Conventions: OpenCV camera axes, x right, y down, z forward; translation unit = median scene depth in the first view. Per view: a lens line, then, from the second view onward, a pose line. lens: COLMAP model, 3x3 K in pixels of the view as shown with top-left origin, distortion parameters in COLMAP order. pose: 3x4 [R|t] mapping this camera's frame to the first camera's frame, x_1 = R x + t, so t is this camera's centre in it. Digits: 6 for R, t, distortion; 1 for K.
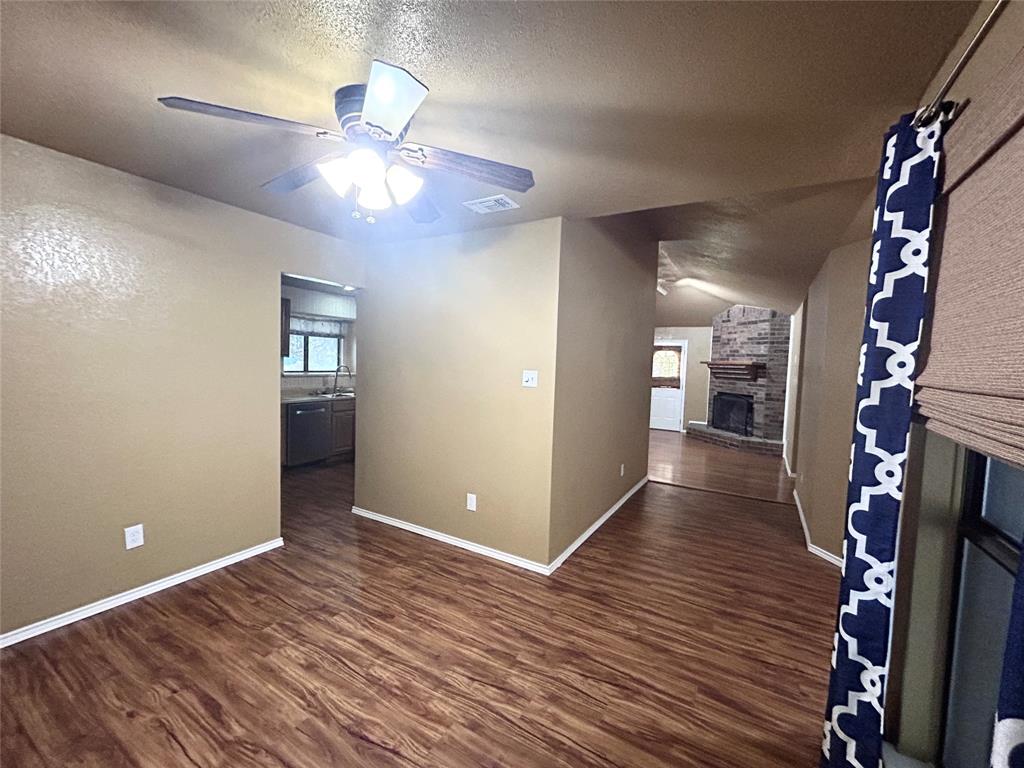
lens RADIAL K [[432.7, 0, 509.6], [0, 432.7, 387.4], [0, 0, 1]] dist [0.000312, 0.000486]
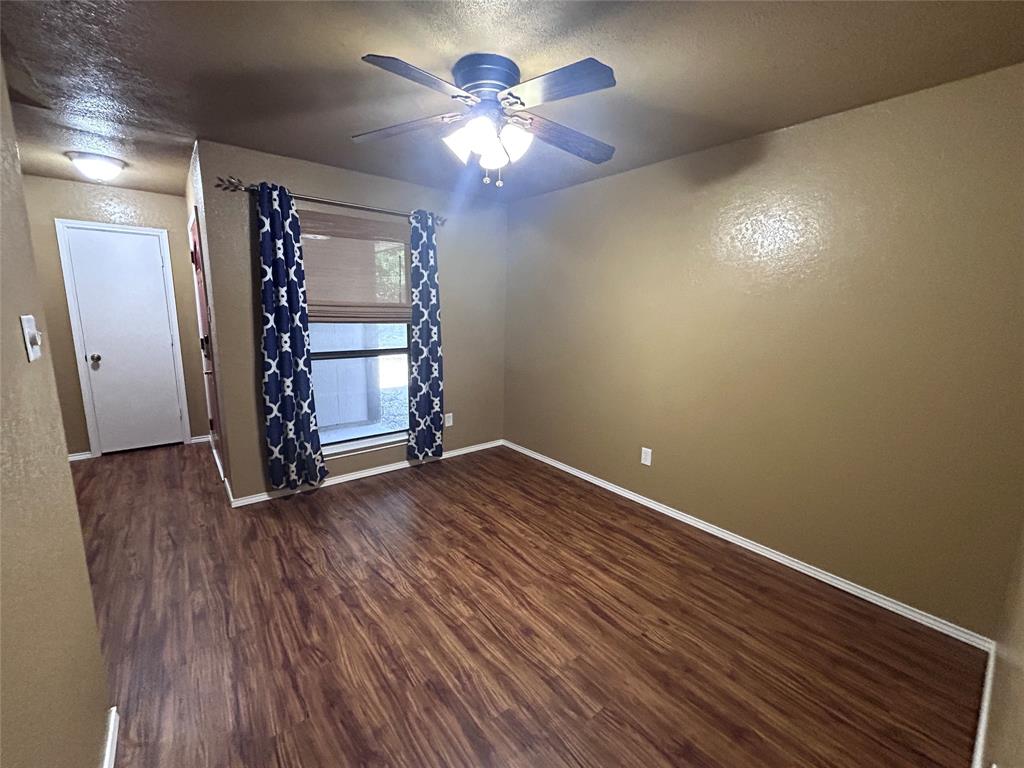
lens RADIAL K [[432.7, 0, 509.6], [0, 432.7, 387.4], [0, 0, 1]] dist [0.000312, 0.000486]
pose [[-0.936396, -0.113696, 0.332017, -0.664632], [-0.030031, 0.968556, 0.246977, -0.120121], [-0.349657, 0.221298, -0.910366, 1.731829]]
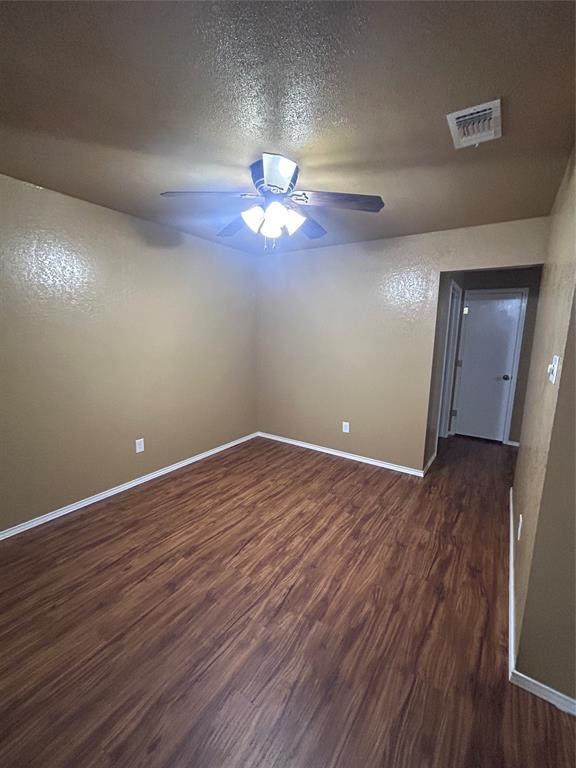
lens RADIAL K [[311.2, 0, 287.9], [0, 311.2, 381.1], [0, 0, 1]] dist [0.000966, 0.000872]
pose [[-0.052935, 0.125257, -0.990711, 0.726279], [-0.080404, 0.988346, 0.129254, -0.058192], [0.995356, 0.086499, -0.042247, 0.929298]]
